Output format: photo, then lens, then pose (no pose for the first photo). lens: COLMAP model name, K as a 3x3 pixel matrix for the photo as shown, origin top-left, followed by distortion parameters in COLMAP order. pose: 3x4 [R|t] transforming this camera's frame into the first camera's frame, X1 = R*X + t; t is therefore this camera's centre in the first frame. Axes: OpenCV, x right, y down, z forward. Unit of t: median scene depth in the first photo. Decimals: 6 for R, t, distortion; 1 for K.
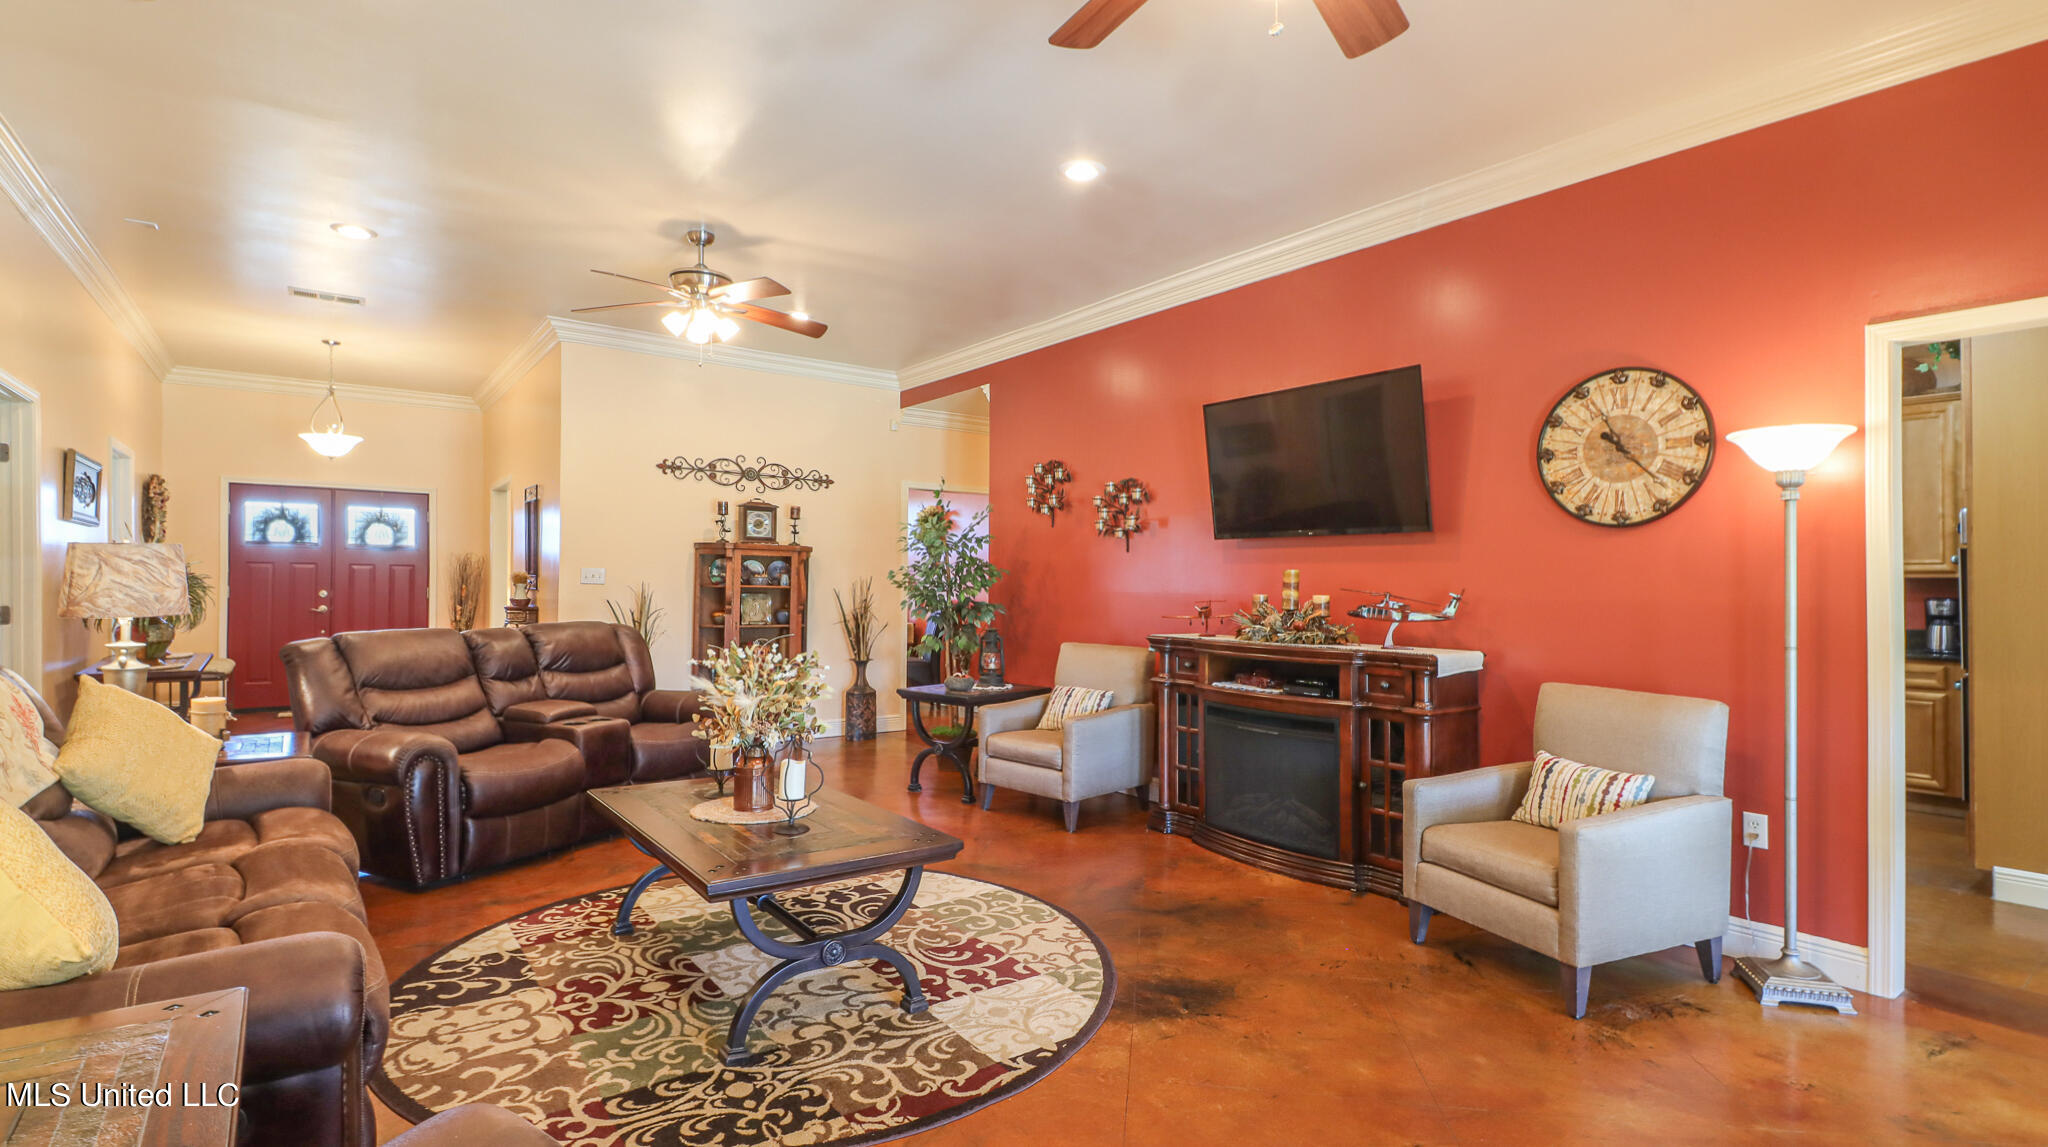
lens RADIAL K [[955.2, 0, 1013.4], [0, 955.2, 584.8], [0, 0, 1]] dist [0.000713, -0.001146]
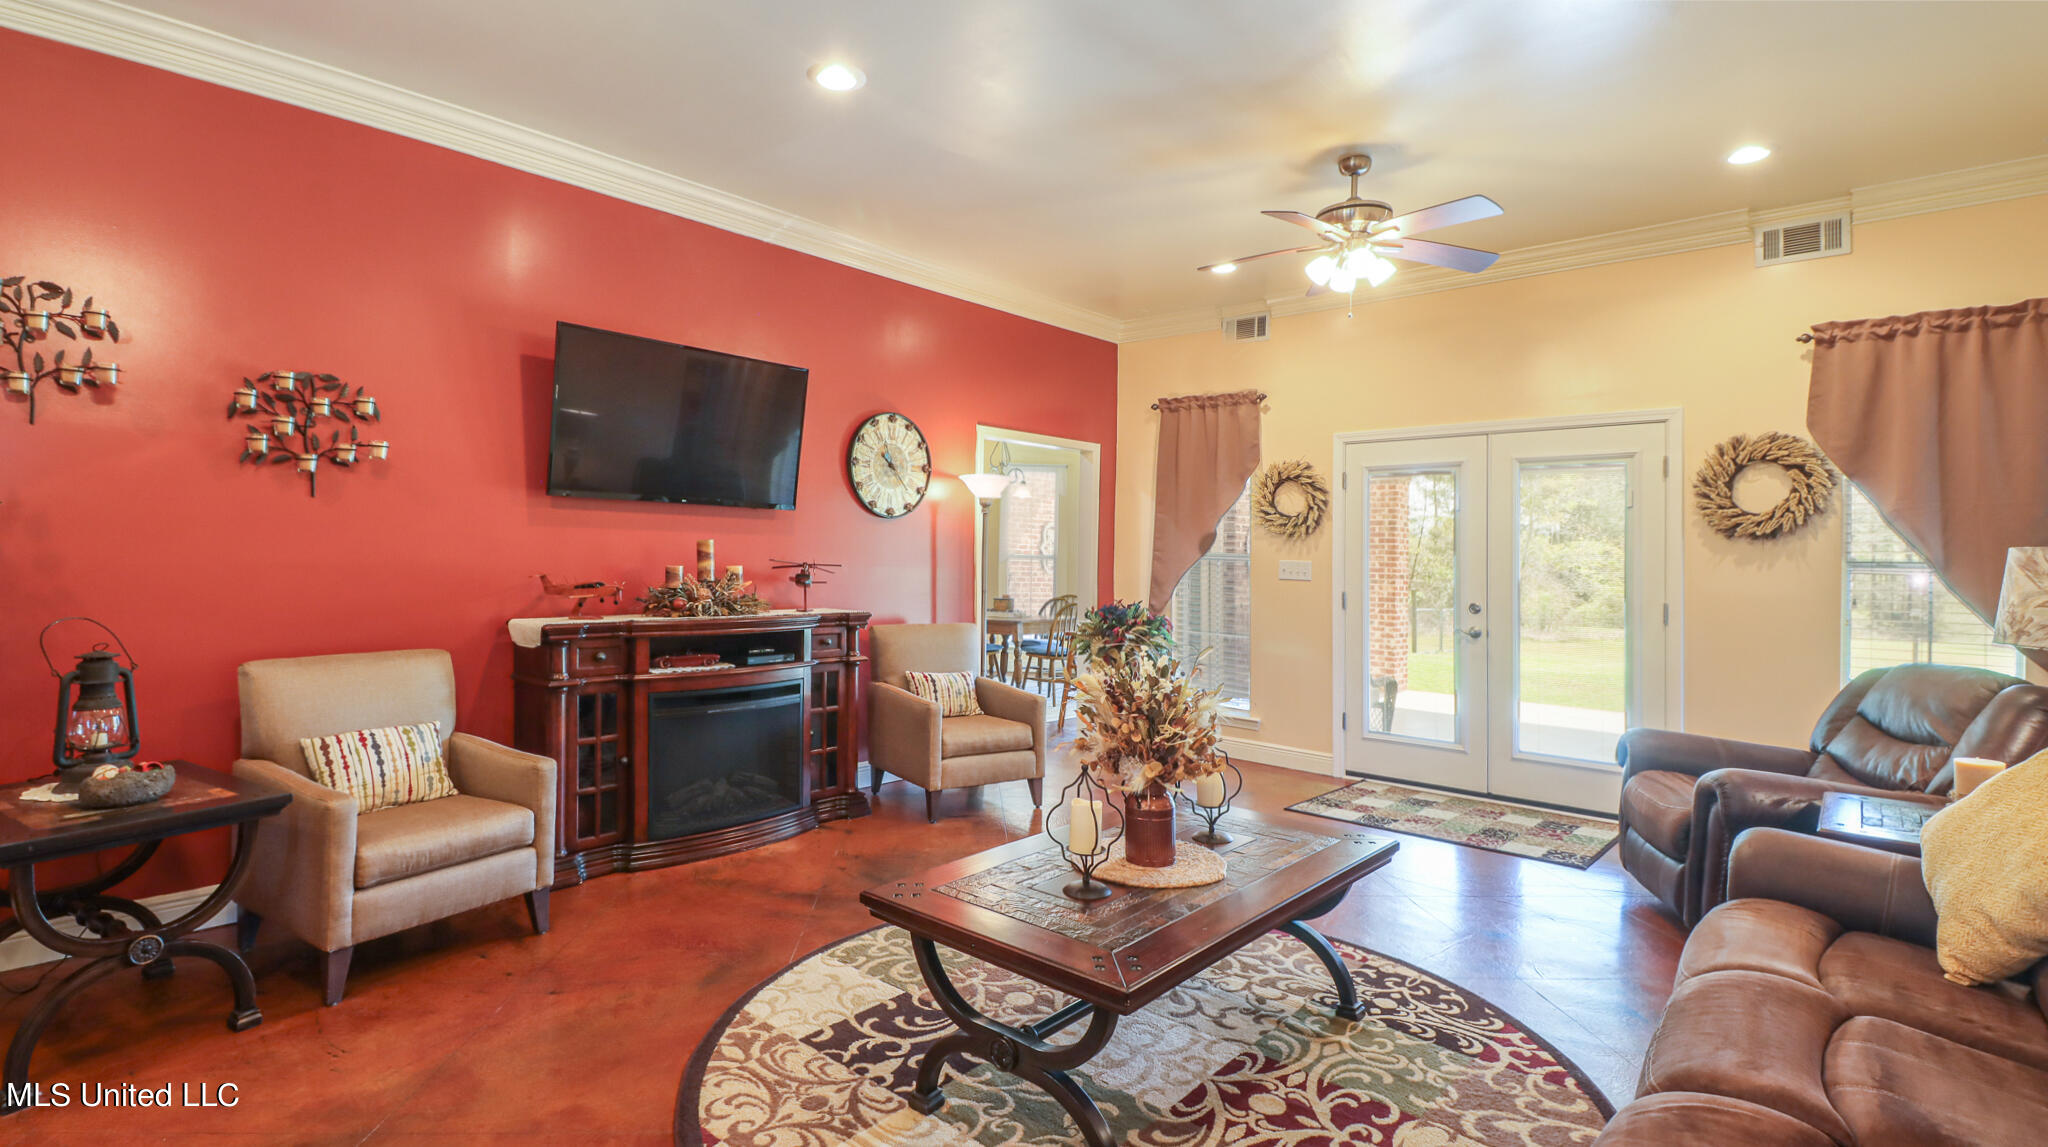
lens RADIAL K [[955.2, 0, 1013.8], [0, 955.2, 557.1], [0, 0, 1]] dist [0.000713, -0.001146]
pose [[-0.198045, -0.010895, 0.980132, -0.927014], [-0.014989, 0.999855, 0.008085, -0.014571], [-0.980078, -0.013090, -0.198180, 1.167675]]
